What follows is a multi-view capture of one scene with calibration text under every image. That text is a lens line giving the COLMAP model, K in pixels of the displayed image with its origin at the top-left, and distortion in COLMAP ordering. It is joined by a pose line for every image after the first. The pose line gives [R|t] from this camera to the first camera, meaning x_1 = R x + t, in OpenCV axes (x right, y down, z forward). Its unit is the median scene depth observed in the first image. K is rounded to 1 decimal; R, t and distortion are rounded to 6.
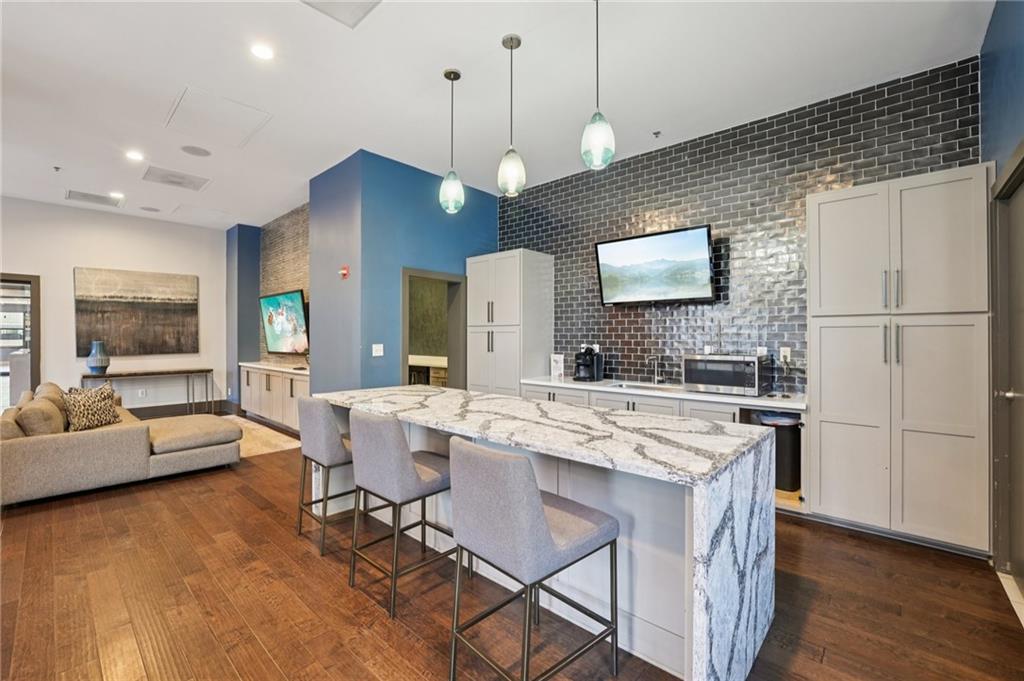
lens RADIAL K [[429.8, 0, 497.5], [0, 429.8, 337.9], [0, 0, 1]] dist [-0.013662, 0.000032]
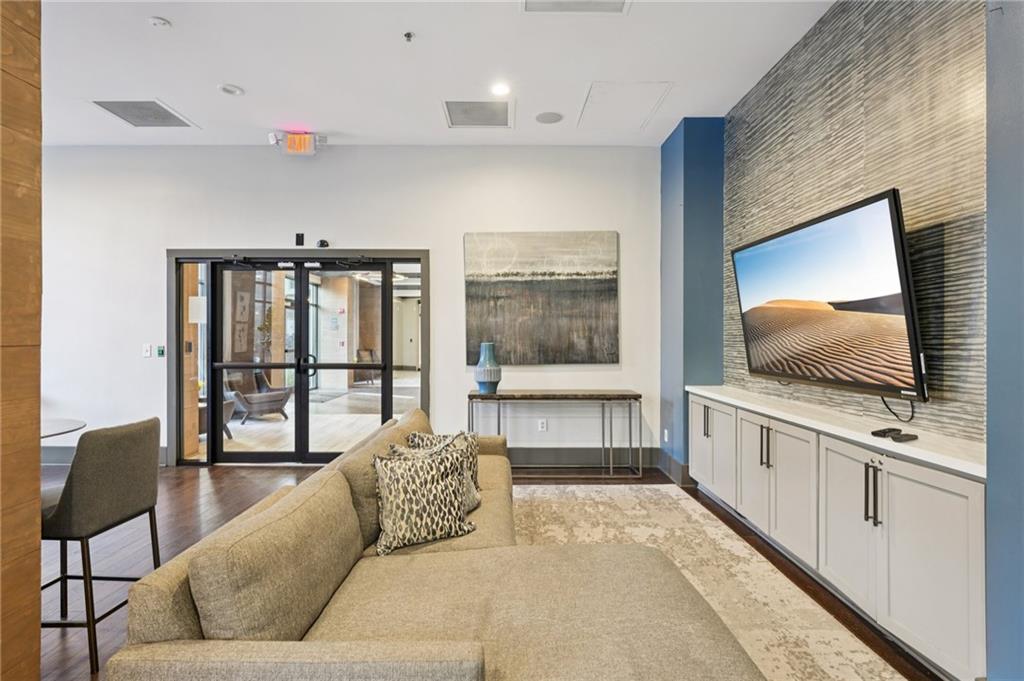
lens RADIAL K [[508.5, 0, 512.0], [0, 508.5, 340.5], [0, 0, 1]] dist [-0.000444, -0.000138]
pose [[0.692107, 0.006013, -0.721770, -0.347868], [-0.002205, 0.999978, 0.006217, -0.000234], [0.721792, -0.002711, 0.692105, 0.480172]]
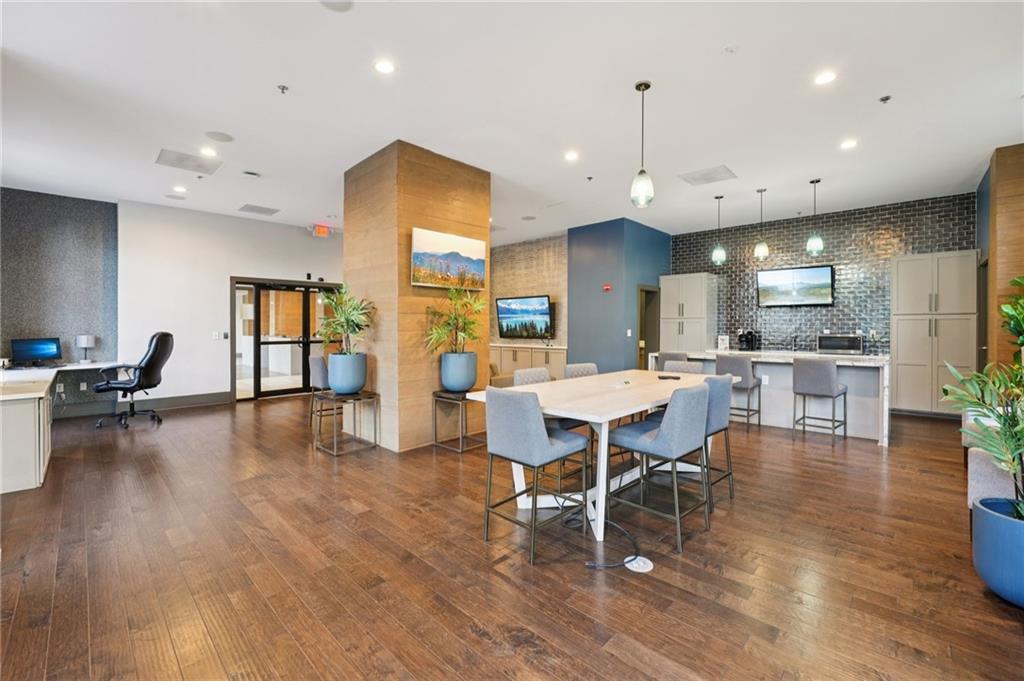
lens RADIAL K [[431.6, 0, 512.5], [0, 431.6, 329.2], [0, 0, 1]] dist [-0.001607, -0.000354]
pose [[0.999989, -0.003117, 0.003577, -0.545055], [0.003089, 0.999966, 0.007638, -0.001146], [-0.003601, -0.007627, 0.999964, -0.529718]]
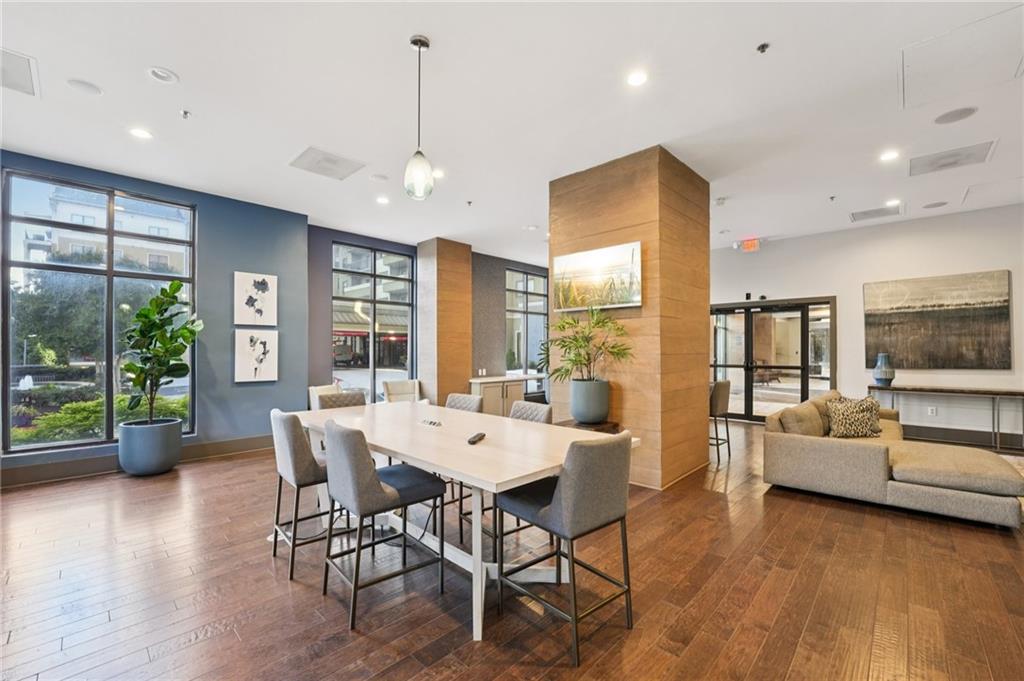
lens RADIAL K [[421.3, 0, 515.4], [0, 421.3, 351.6], [0, 0, 1]] dist [-0.021505, 0.000119]
pose [[0.002915, 0.003271, -0.999990, 0.038162], [0.001519, 0.999993, 0.003276, -0.001347], [0.999995, -0.001529, 0.002910, 0.121888]]
